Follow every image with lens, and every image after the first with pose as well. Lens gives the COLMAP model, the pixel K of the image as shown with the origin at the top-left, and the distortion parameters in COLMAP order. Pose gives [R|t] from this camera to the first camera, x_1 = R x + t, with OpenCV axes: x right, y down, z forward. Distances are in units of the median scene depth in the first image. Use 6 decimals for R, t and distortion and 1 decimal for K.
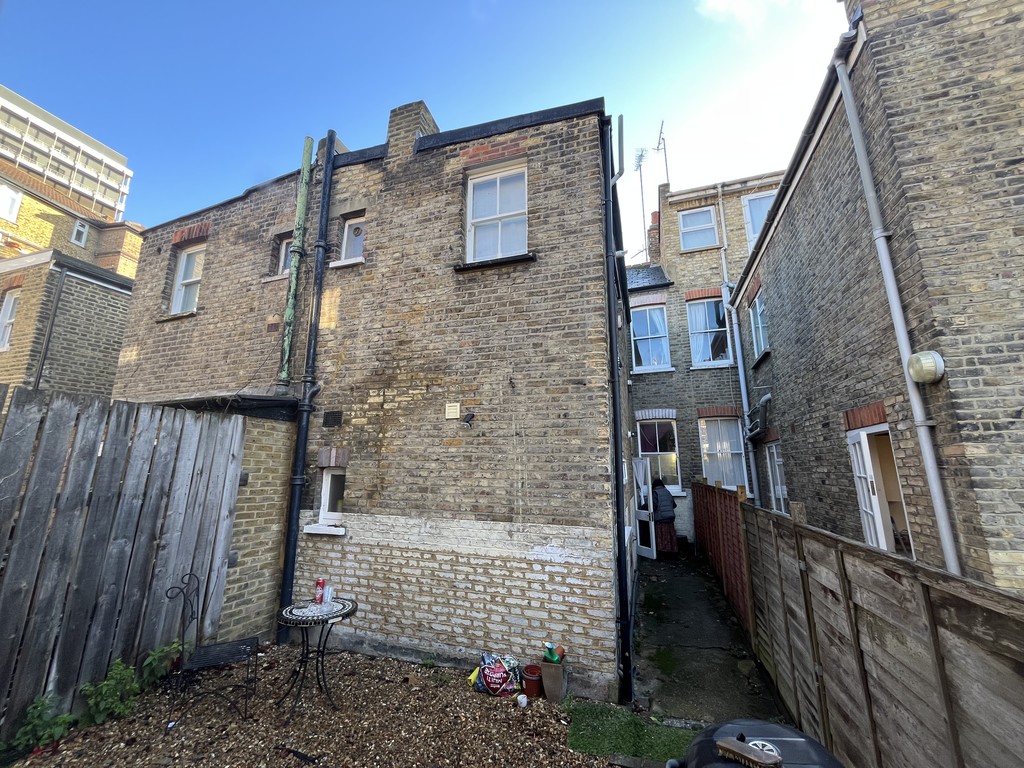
lens RADIAL K [[414.3, 0, 511.0], [0, 414.3, 384.0], [0, 0, 1]] dist [-0.003680, -0.000104]
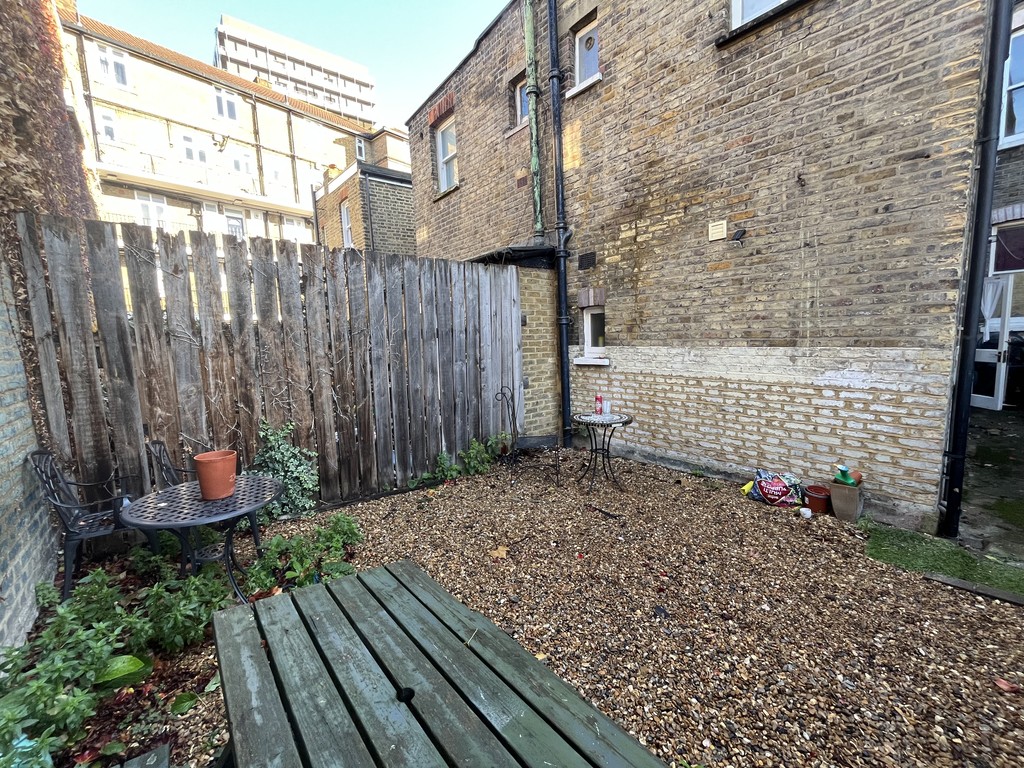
lens RADIAL K [[414.3, 0, 508.5], [0, 414.3, 385.3], [0, 0, 1]] dist [-0.003680, -0.000104]
pose [[0.857393, 0.020257, -0.514263, -0.065935], [0.151579, 0.944965, 0.289940, 0.056340], [0.491834, -0.326544, 0.807136, -0.054941]]
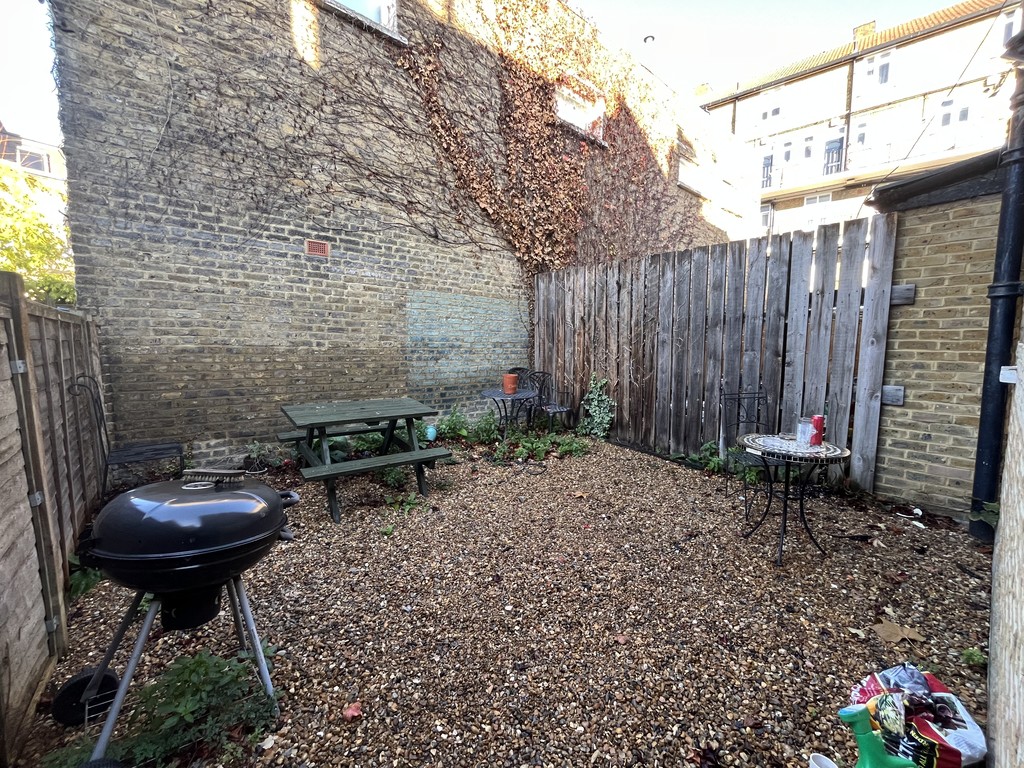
lens RADIAL K [[414.3, 0, 512.2], [0, 414.3, 384.1], [0, 0, 1]] dist [-0.003680, -0.000104]
pose [[-0.515394, 0.081155, -0.853102, 0.385296], [0.176682, 0.984181, -0.013116, 0.284569], [0.838542, -0.157488, -0.521579, 0.809708]]
